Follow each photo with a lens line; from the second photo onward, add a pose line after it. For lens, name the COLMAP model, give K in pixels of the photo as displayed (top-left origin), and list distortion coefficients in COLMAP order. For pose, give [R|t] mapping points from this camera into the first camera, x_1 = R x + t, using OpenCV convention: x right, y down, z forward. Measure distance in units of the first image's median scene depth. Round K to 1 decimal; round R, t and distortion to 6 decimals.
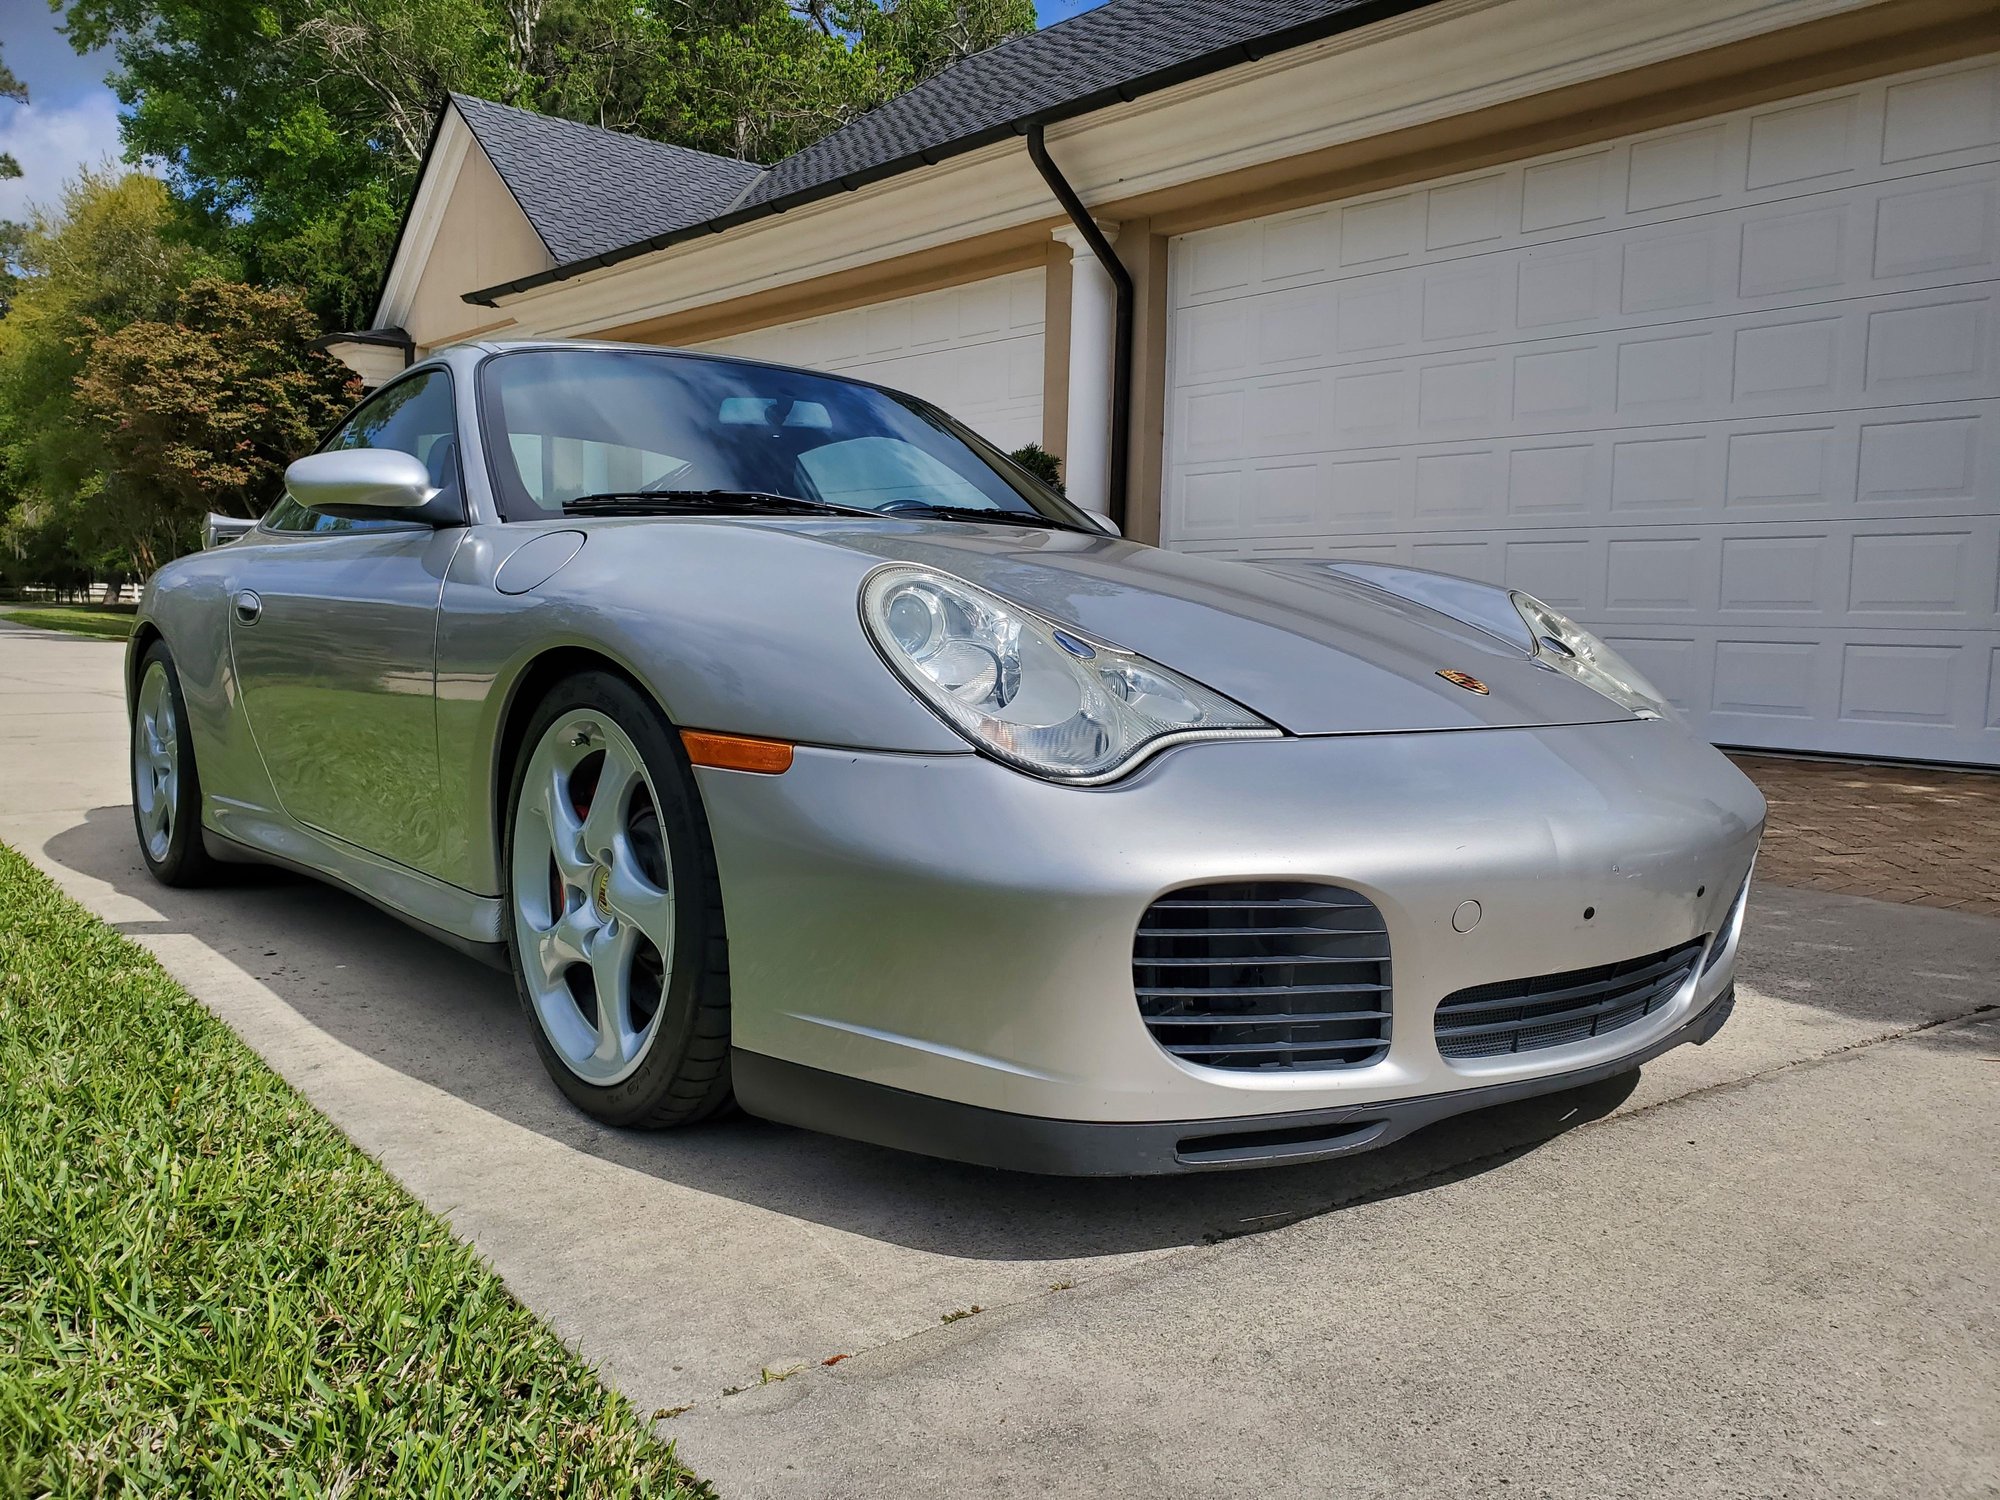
lens RADIAL K [[1552.5, 0, 992.0], [0, 1552.5, 745.0], [0, 0, 1]] dist [0.005835, 0.010569]
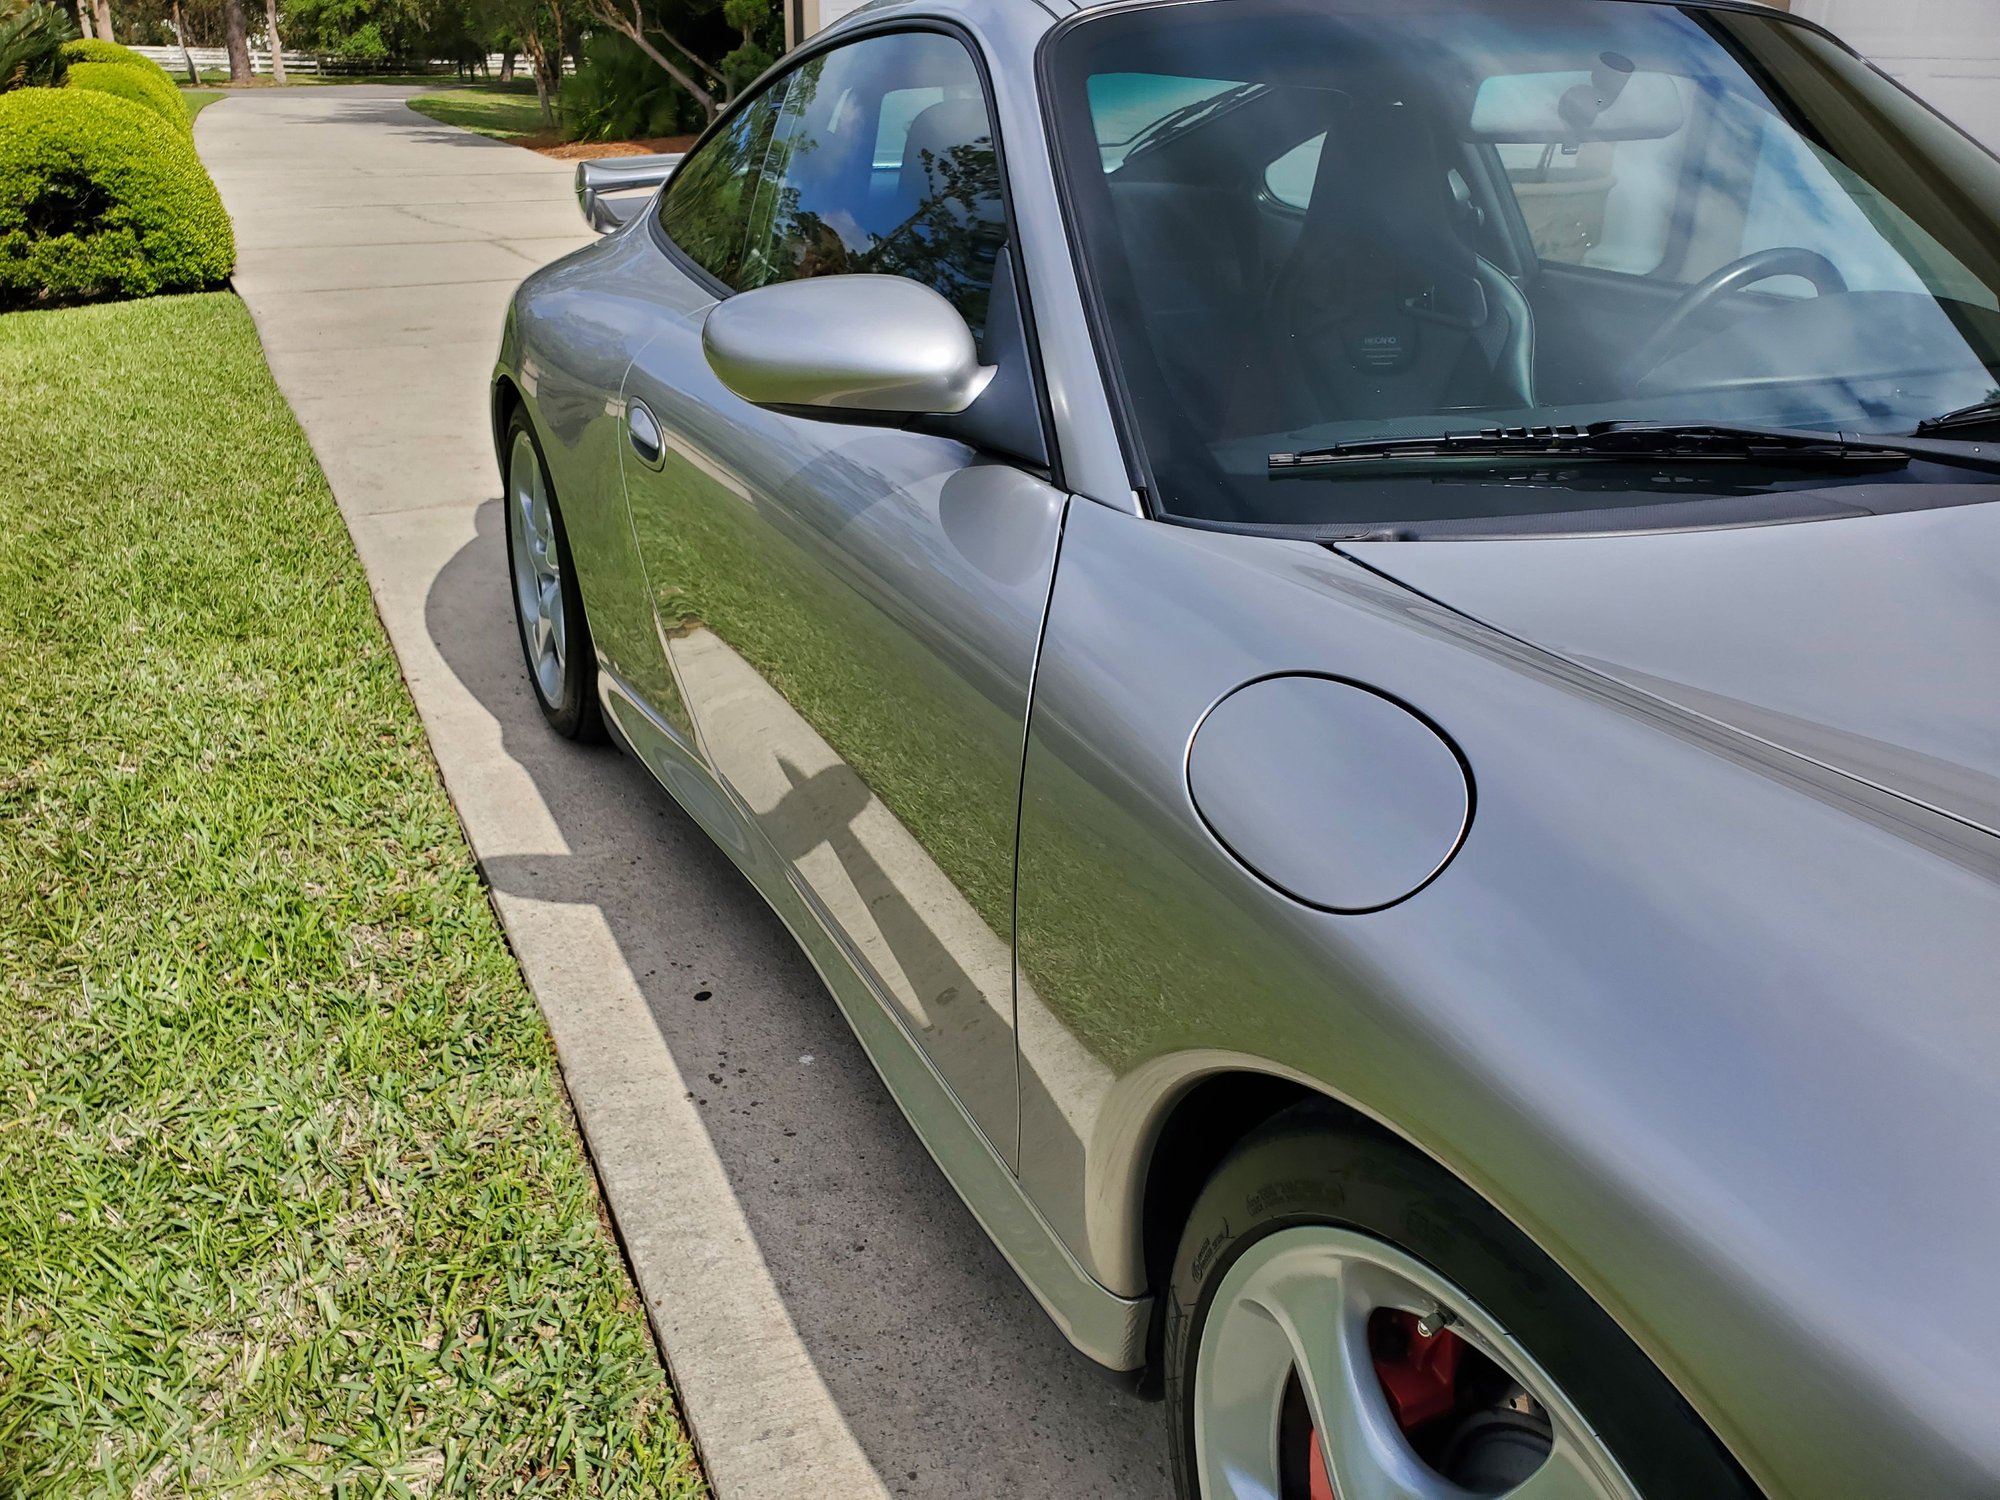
lens RADIAL K [[1552.5, 0, 977.3], [0, 1552.5, 737.5], [0, 0, 1]] dist [0.005835, 0.010569]
pose [[0.970467, 0.088300, -0.224491, -0.311177], [-0.013294, 0.948763, 0.315709, -0.275927], [0.240865, -0.303401, 0.921917, 0.662895]]
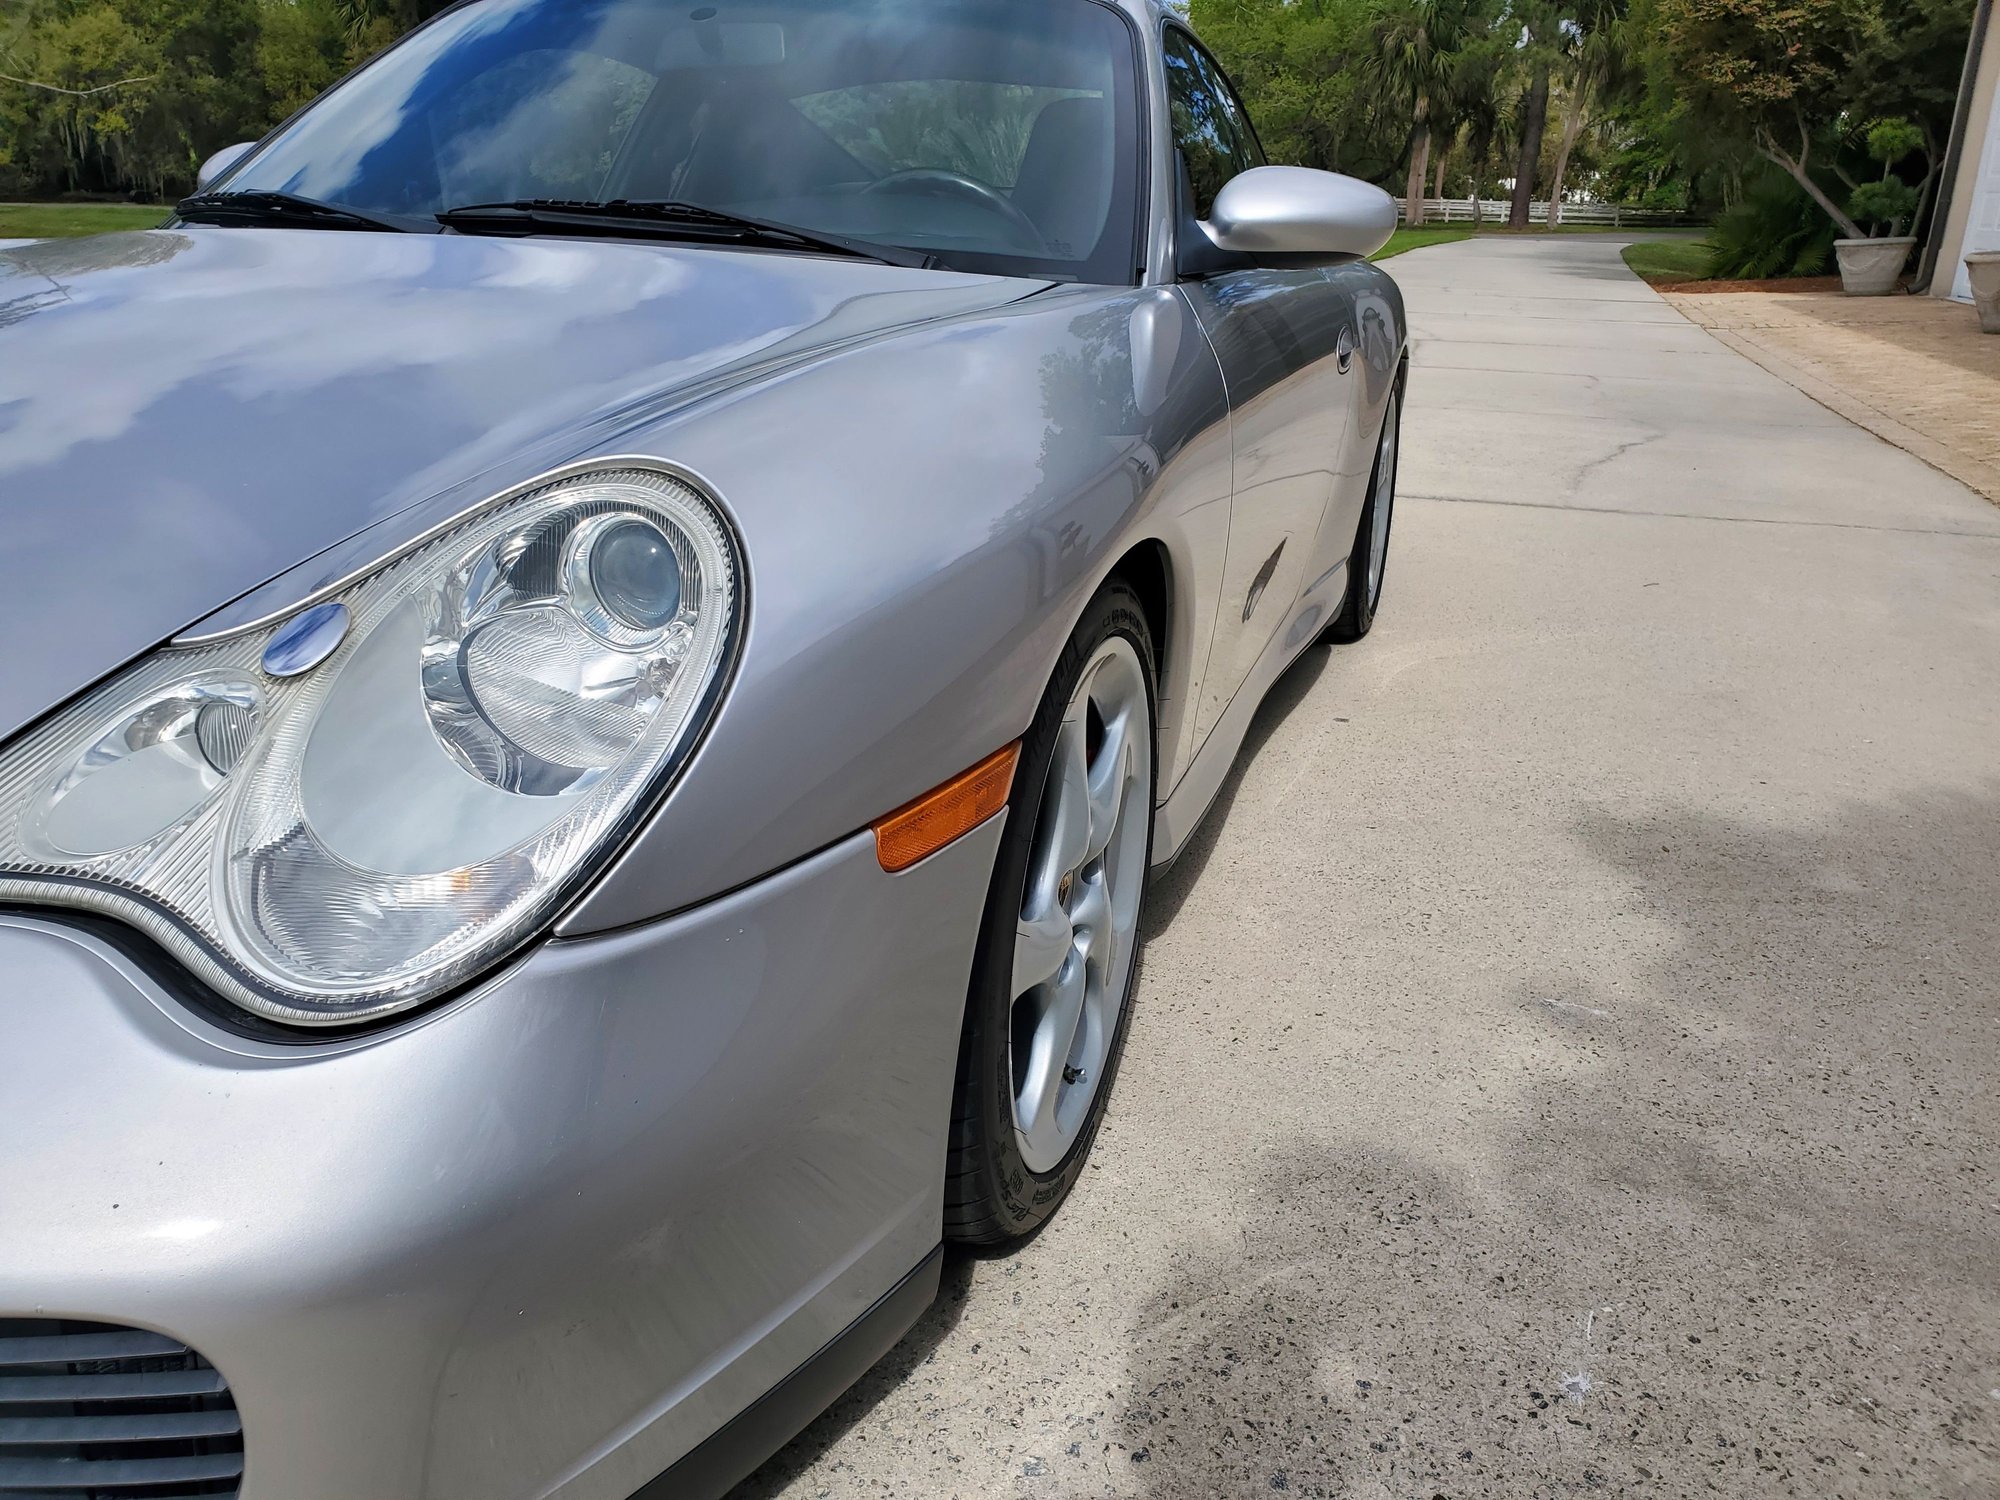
lens RADIAL K [[1552.5, 0, 1010.0], [0, 1552.5, 779.5], [0, 0, 1]] dist [0.005835, 0.010569]
pose [[0.549359, 0.286193, -0.785047, 0.883312], [-0.081464, 0.953384, 0.290554, -0.193460], [0.831606, -0.095666, 0.547065, 1.079168]]
